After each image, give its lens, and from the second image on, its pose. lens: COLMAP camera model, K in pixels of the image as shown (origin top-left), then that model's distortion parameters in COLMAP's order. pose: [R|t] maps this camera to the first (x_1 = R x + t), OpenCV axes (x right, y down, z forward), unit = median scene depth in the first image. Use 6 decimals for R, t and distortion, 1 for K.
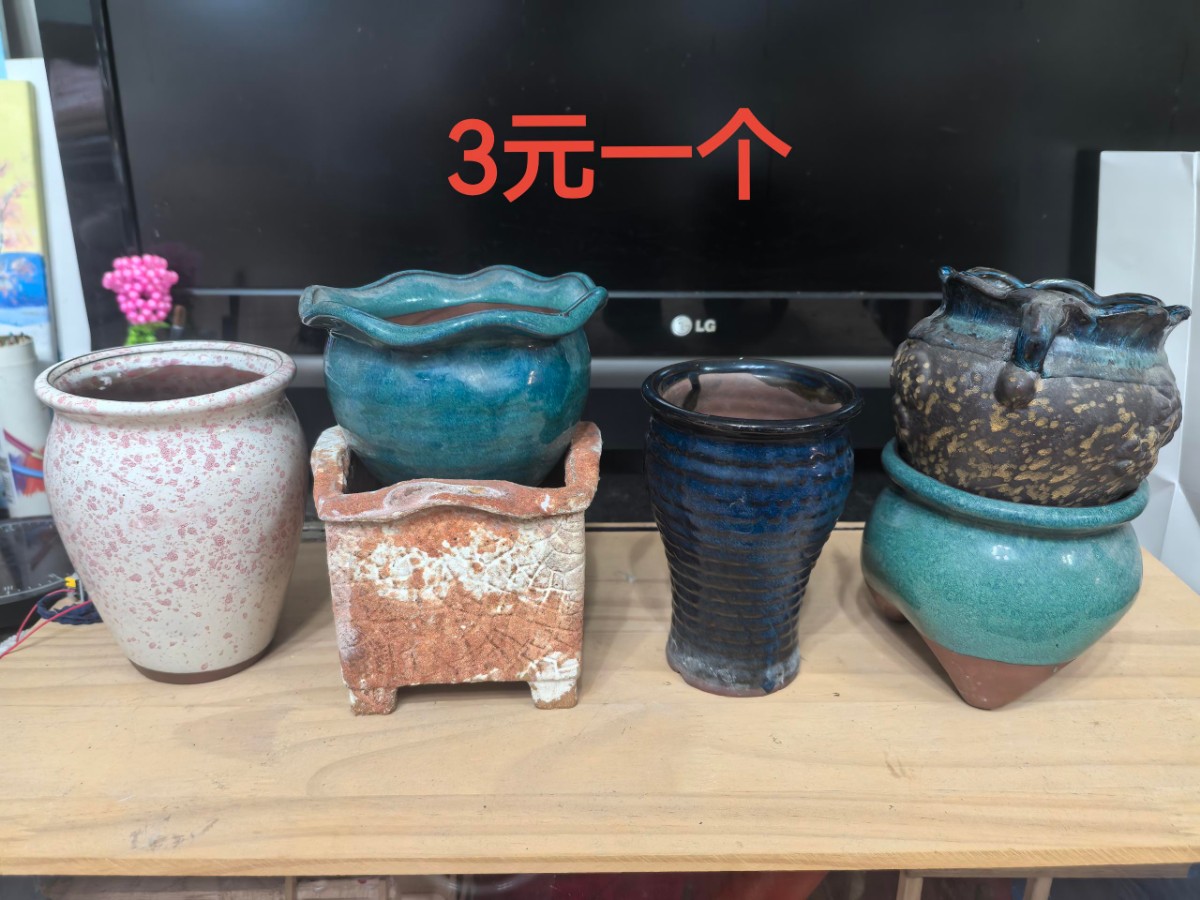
lens RADIAL K [[957.1, 0, 629.7], [0, 957.1, 484.1], [0, 0, 1]] dist [0.043962, -0.072232]
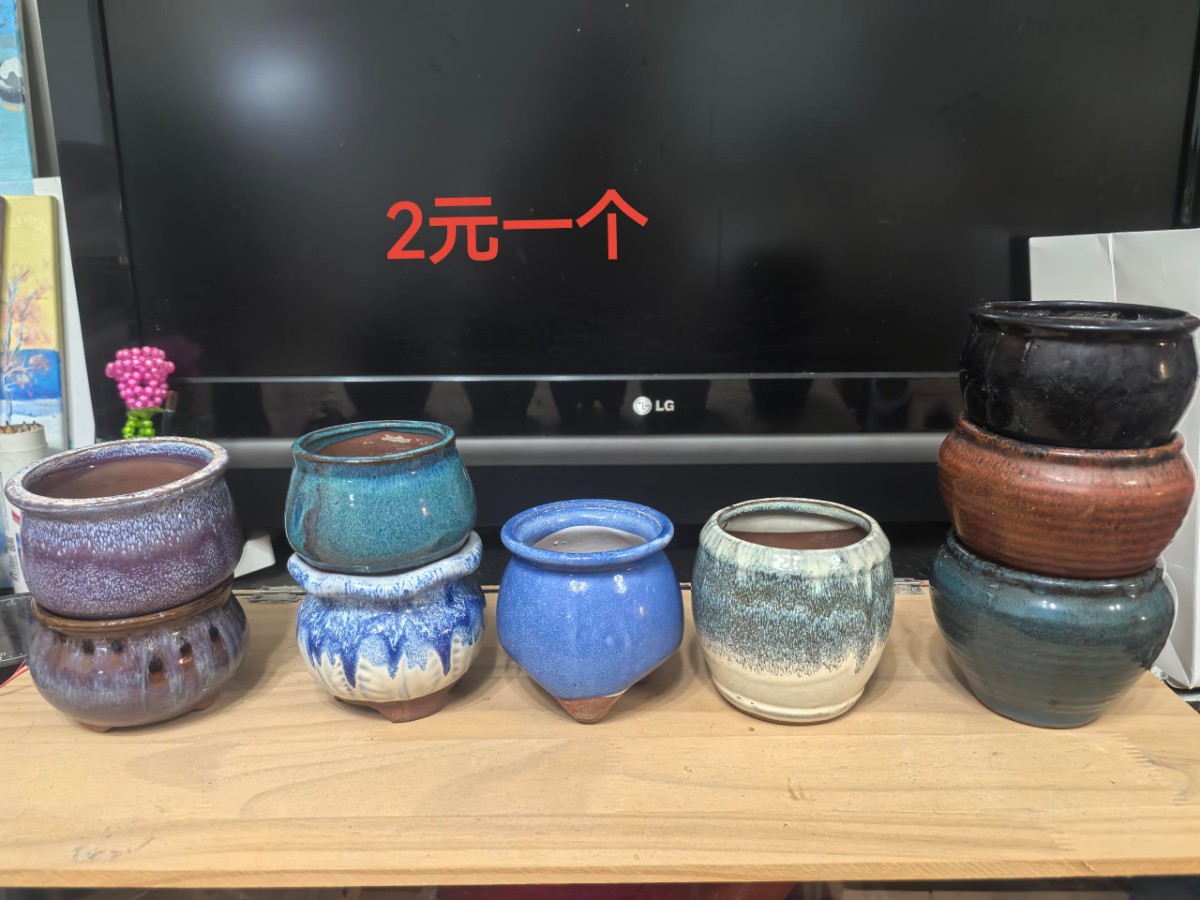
lens RADIAL K [[944.2, 0, 634.2], [0, 944.2, 496.7], [0, 0, 1]] dist [0.057750, -0.091040]
pose [[0.999704, -0.011734, -0.021302, 0.129323], [0.009630, 0.995303, -0.096324, 0.072926], [0.022332, 0.096090, 0.995122, -0.080147]]
